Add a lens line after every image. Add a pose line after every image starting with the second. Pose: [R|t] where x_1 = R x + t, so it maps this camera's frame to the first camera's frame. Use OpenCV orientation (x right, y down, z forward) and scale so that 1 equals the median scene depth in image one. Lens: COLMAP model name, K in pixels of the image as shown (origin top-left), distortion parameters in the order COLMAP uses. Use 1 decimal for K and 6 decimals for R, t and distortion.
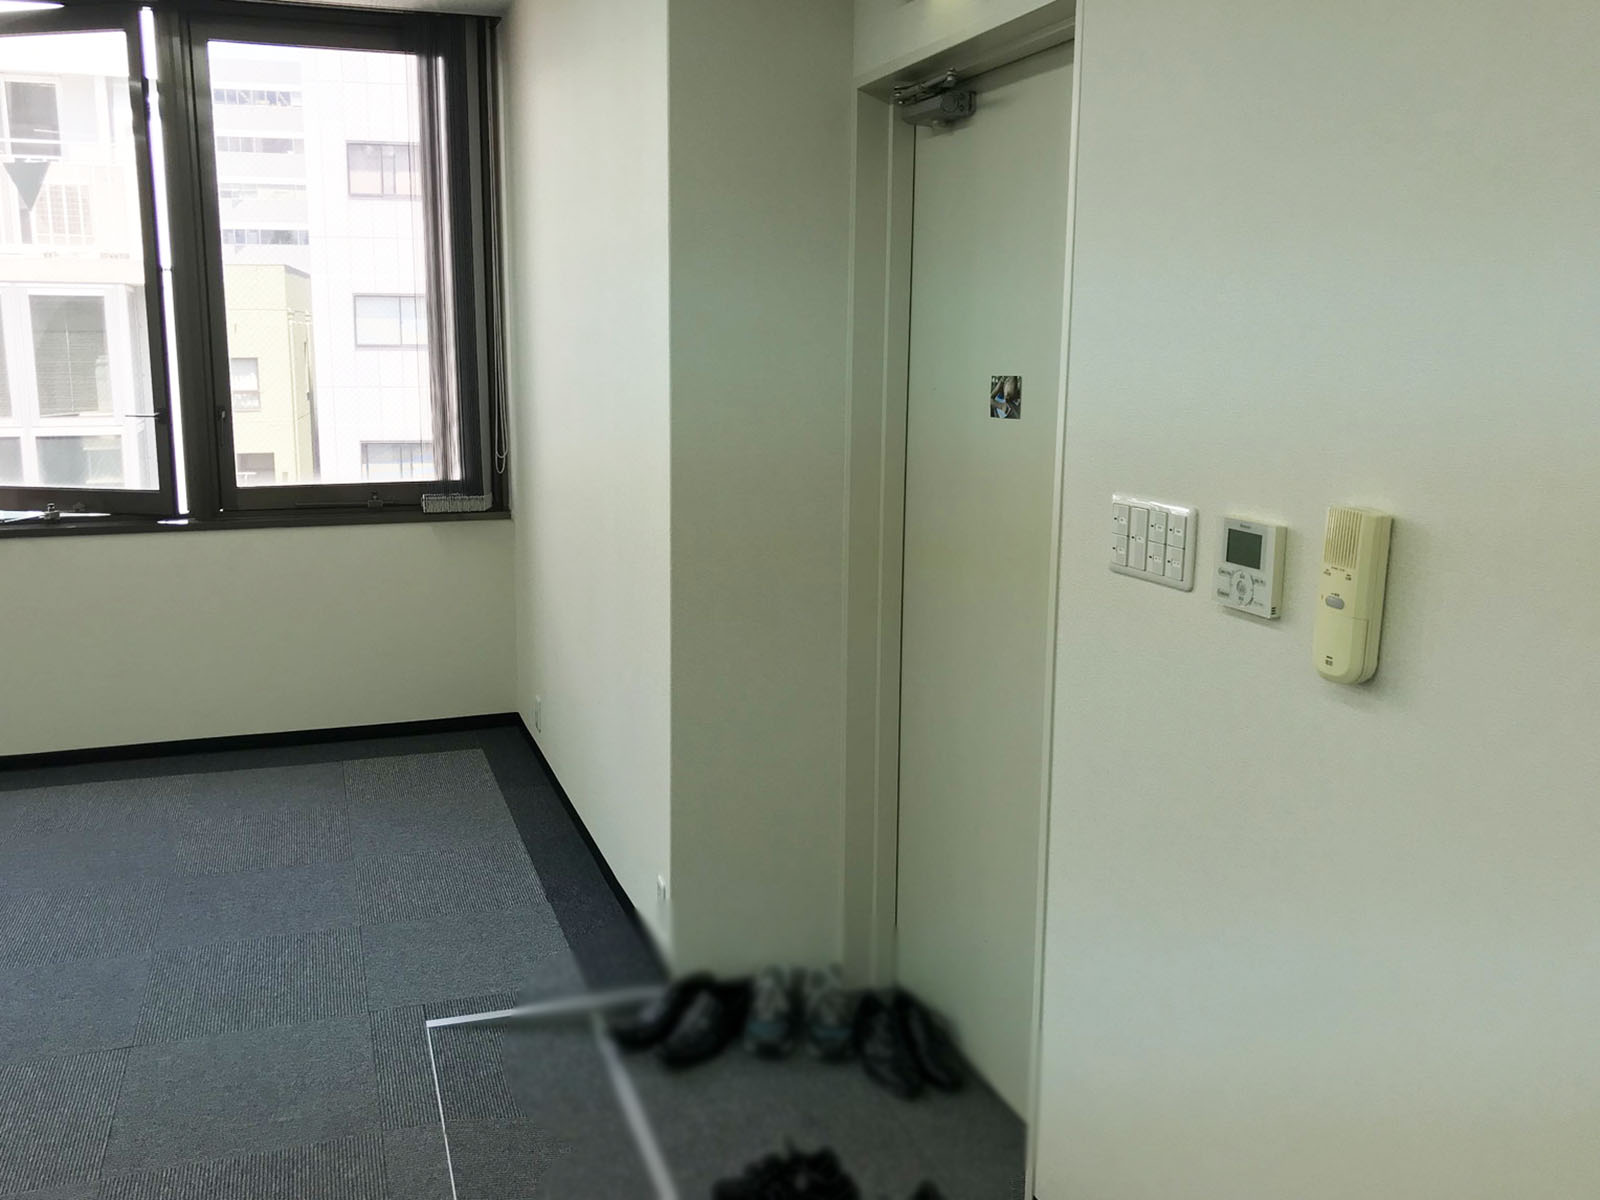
lens RADIAL K [[1437.9, 0, 776.8], [0, 1437.9, 604.3], [0, 0, 1]] dist [0.001373, 0.018661]
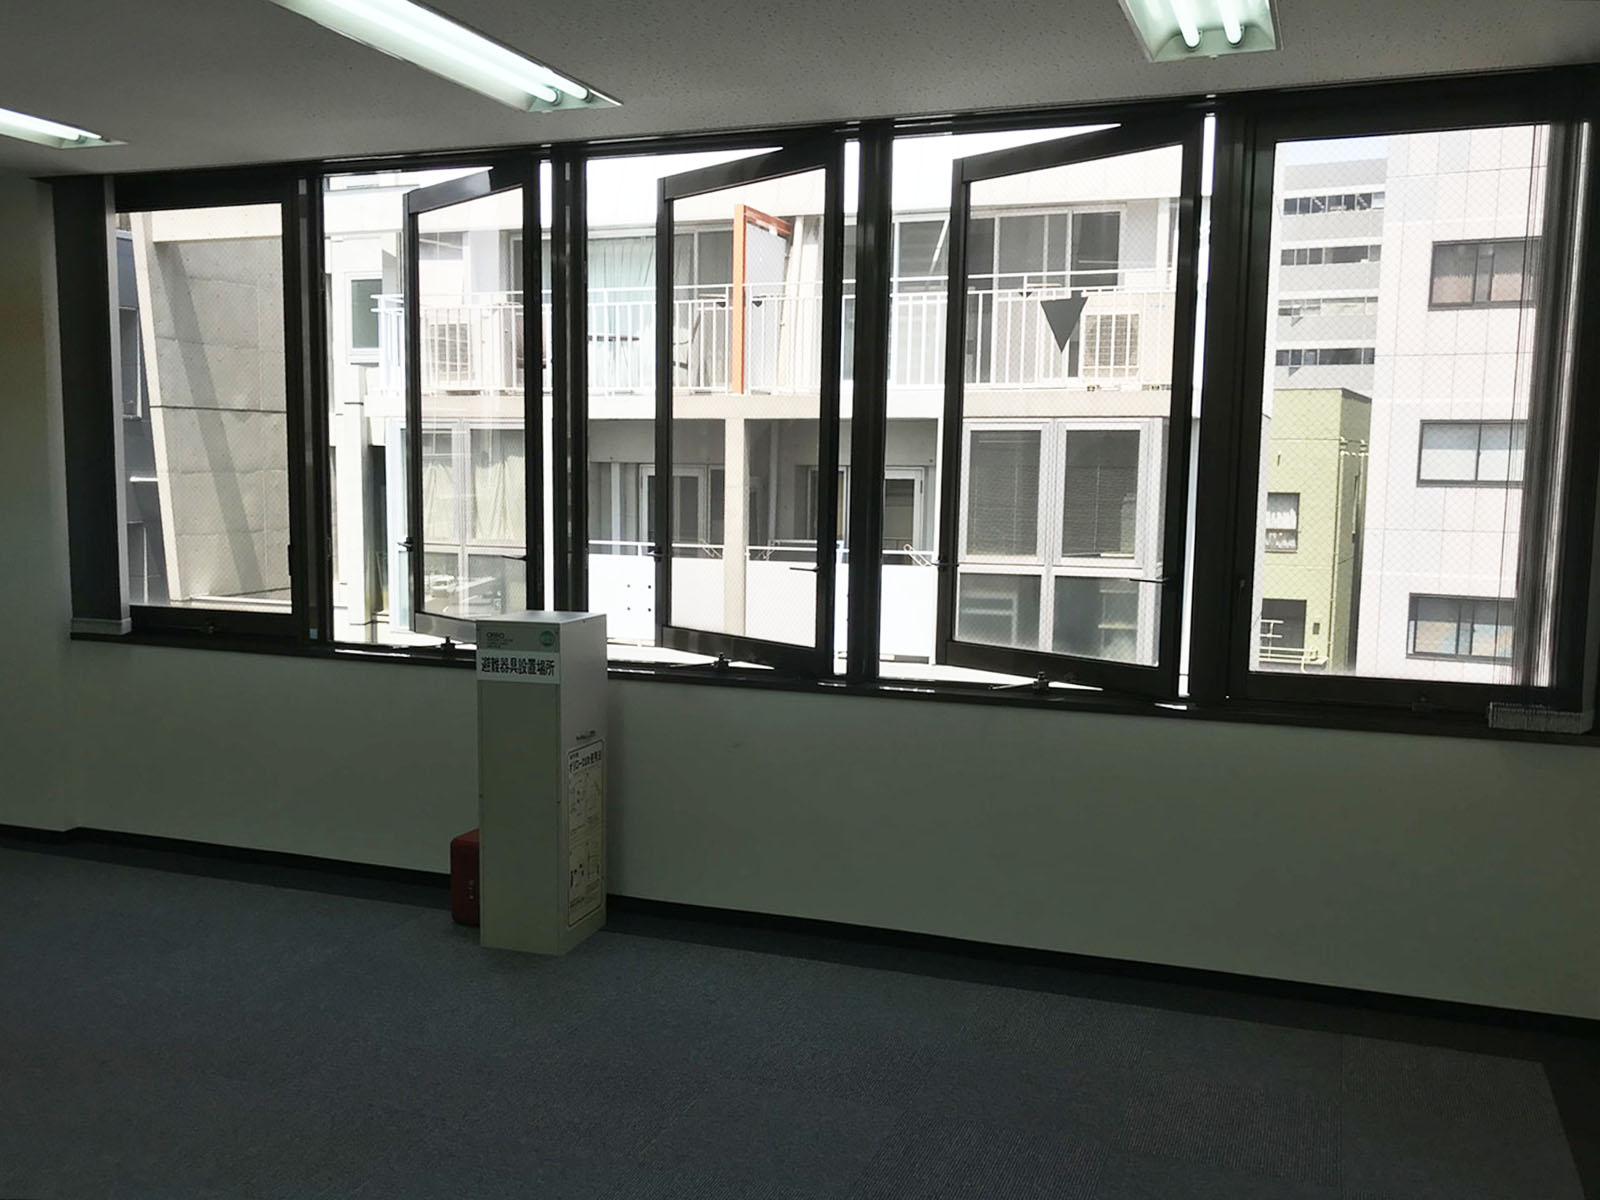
lens RADIAL K [[1437.9, 0, 776.8], [0, 1437.9, 604.3], [0, 0, 1]] dist [0.001373, 0.018661]
pose [[0.767010, 0.077863, -0.636893, -0.055912], [-0.121231, 0.992317, -0.024684, -0.061502], [0.630078, 0.096144, 0.770557, 0.176599]]
